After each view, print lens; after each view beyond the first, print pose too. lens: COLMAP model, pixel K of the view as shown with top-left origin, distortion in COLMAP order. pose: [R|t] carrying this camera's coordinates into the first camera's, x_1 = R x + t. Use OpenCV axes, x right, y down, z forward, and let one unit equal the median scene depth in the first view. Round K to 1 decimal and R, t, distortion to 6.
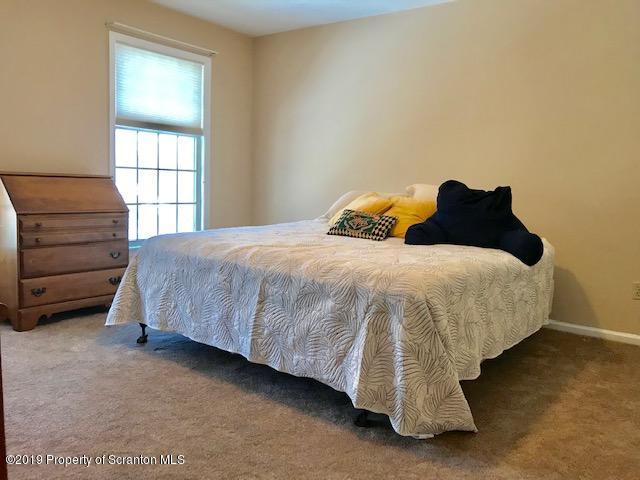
lens RADIAL K [[524.7, 0, 320.0], [0, 524.7, 240.0], [0, 0, 1]] dist [0.004180, 0.000267]
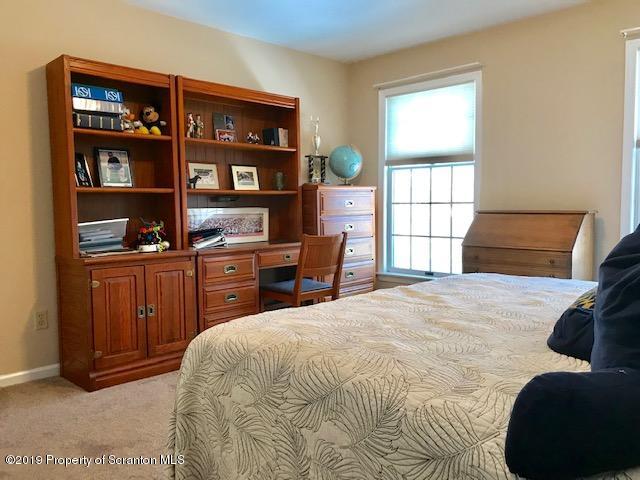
lens RADIAL K [[524.7, 0, 320.0], [0, 524.7, 240.0], [0, 0, 1]] dist [0.004180, 0.000267]
pose [[-0.147908, 0.038140, -0.988265, 0.698067], [-0.114788, 0.991841, 0.055457, -0.094929], [0.982317, 0.121644, -0.142323, 0.924786]]
